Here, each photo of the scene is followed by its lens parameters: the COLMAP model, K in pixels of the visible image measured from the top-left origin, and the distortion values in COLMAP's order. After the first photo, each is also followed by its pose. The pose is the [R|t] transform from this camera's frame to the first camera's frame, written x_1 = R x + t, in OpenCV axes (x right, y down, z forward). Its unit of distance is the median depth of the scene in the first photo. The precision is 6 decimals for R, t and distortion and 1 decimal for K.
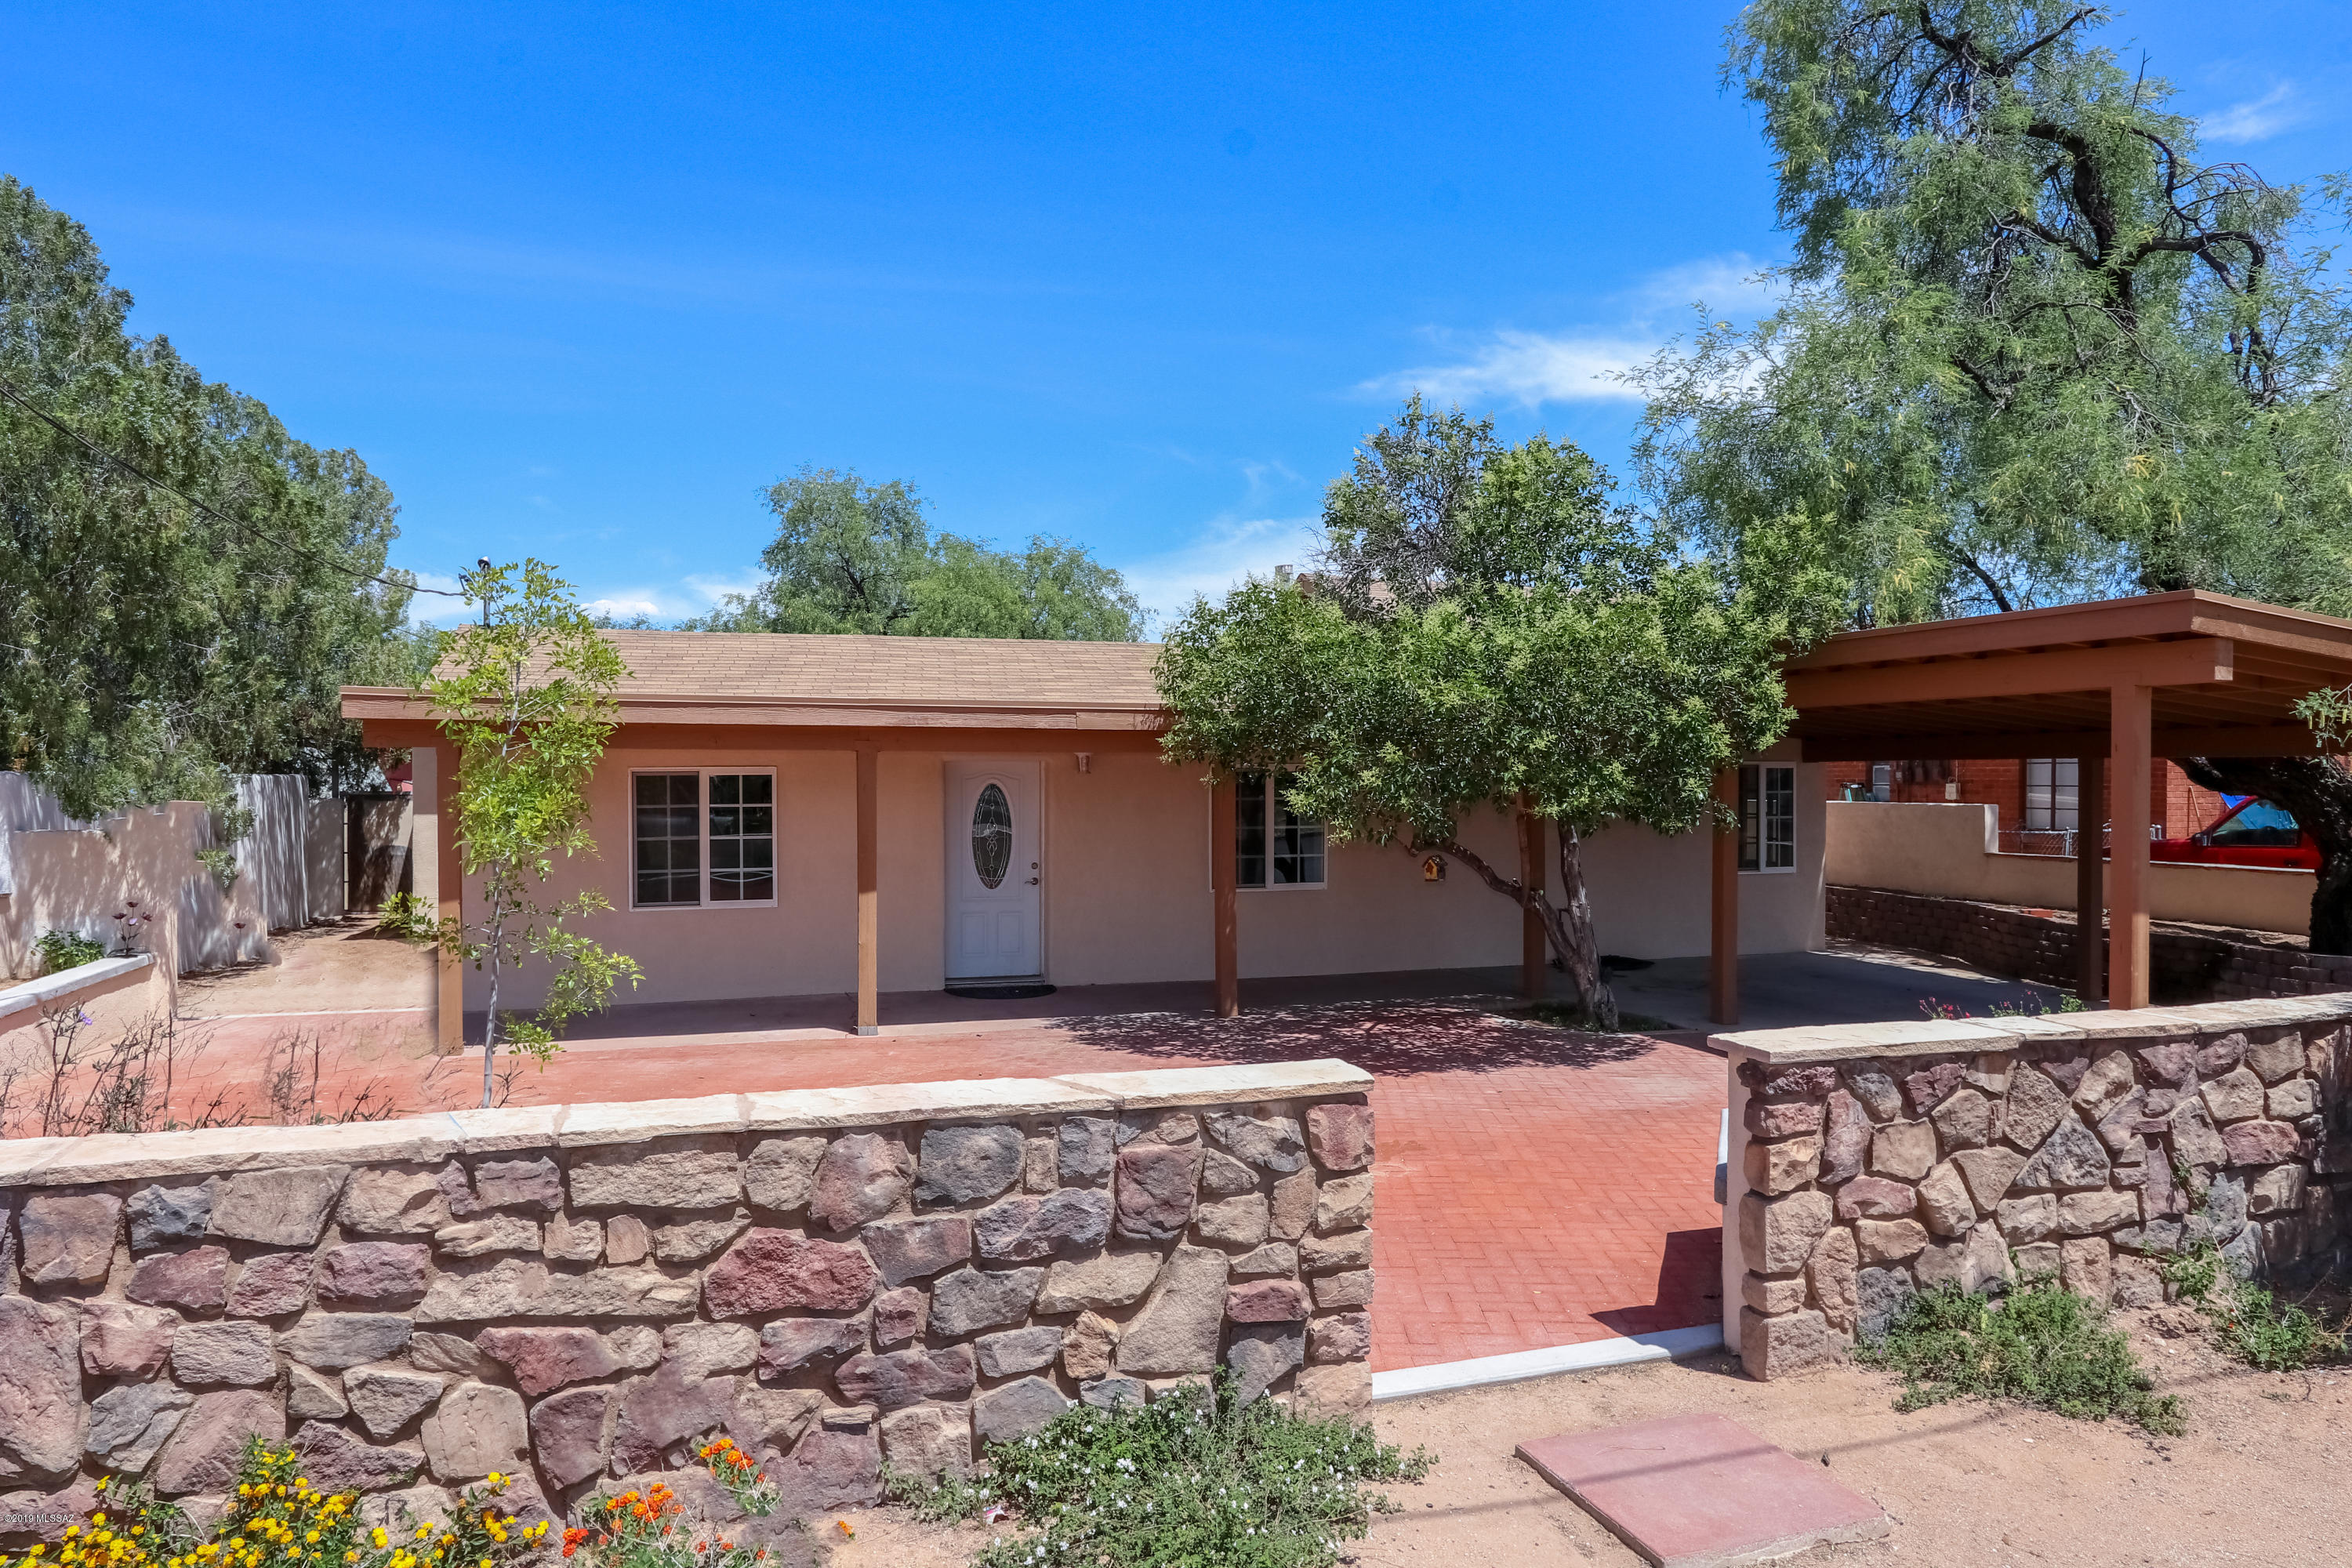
lens RADIAL K [[1439.4, 0, 1183.6], [0, 1439.4, 783.1], [0, 0, 1]] dist [-0.022520, -0.000176]
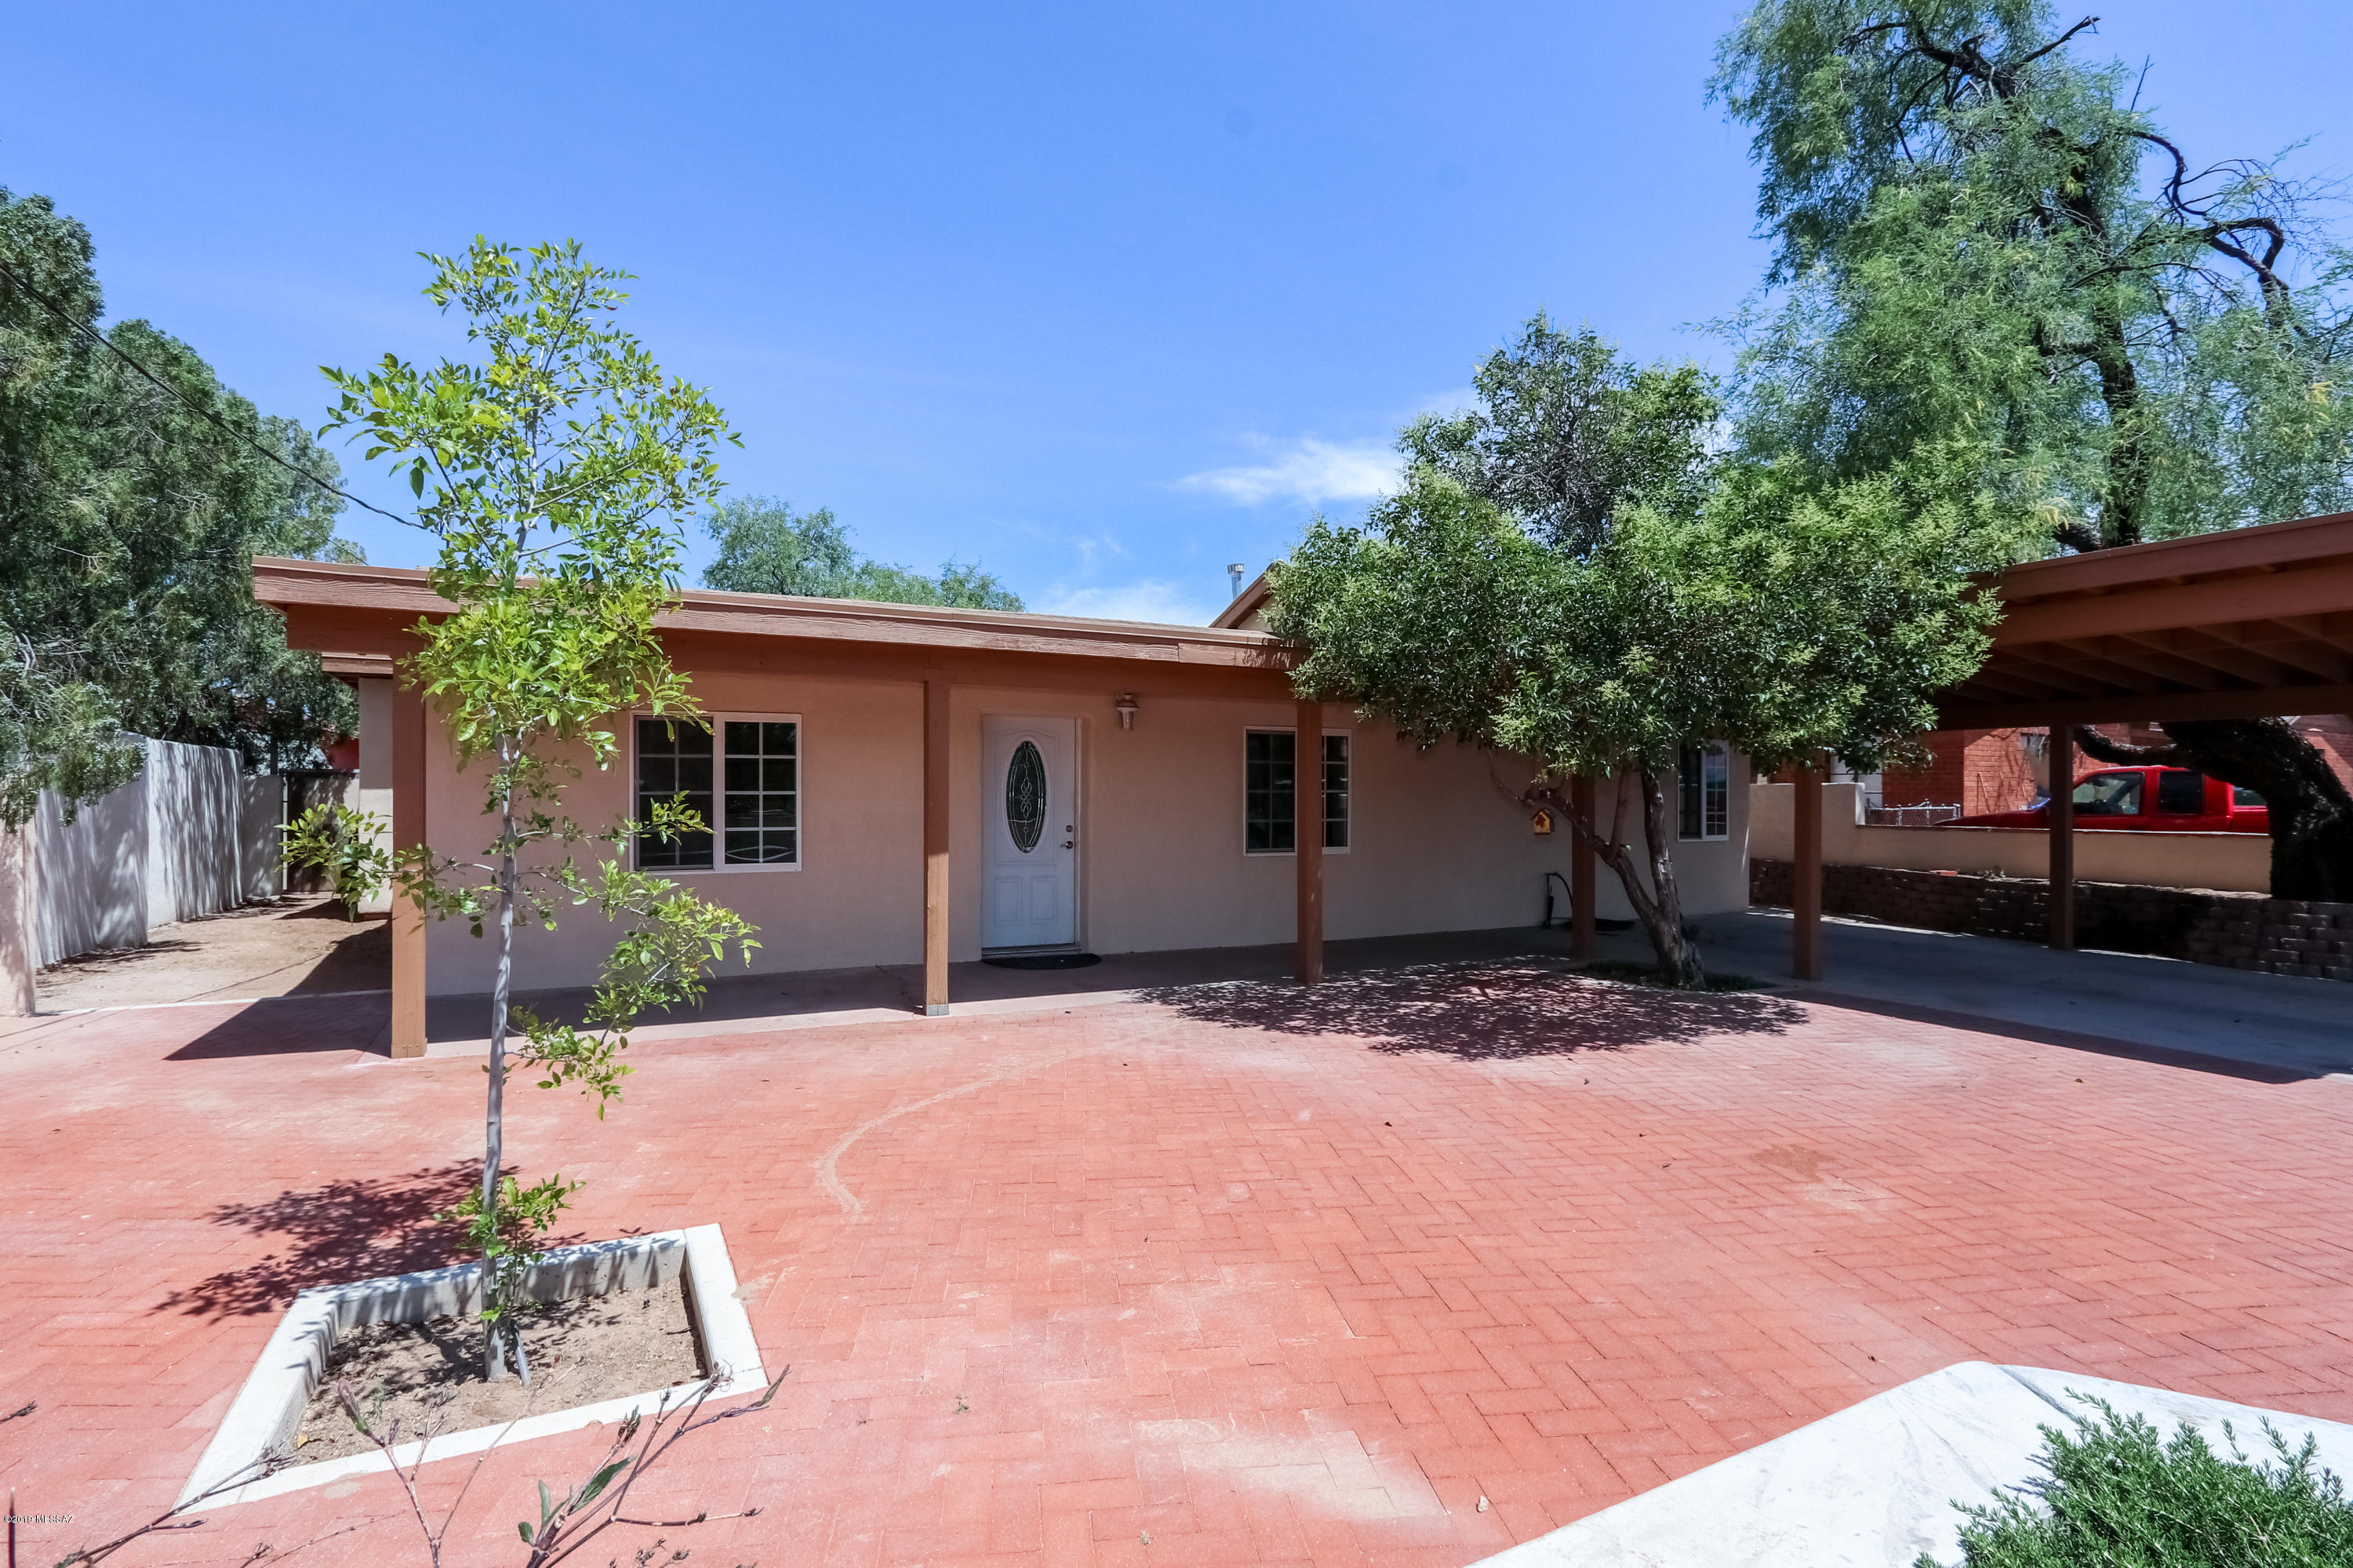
lens RADIAL K [[1097.9, 0, 1164.3], [0, 1097.9, 787.1], [0, 0, 1]] dist [-0.020427, 0.002695]
pose [[0.990026, 0.004830, 0.140804, -0.149265], [-0.003105, 0.999917, -0.012472, 0.040445], [-0.140853, 0.011910, 0.989959, 0.281662]]
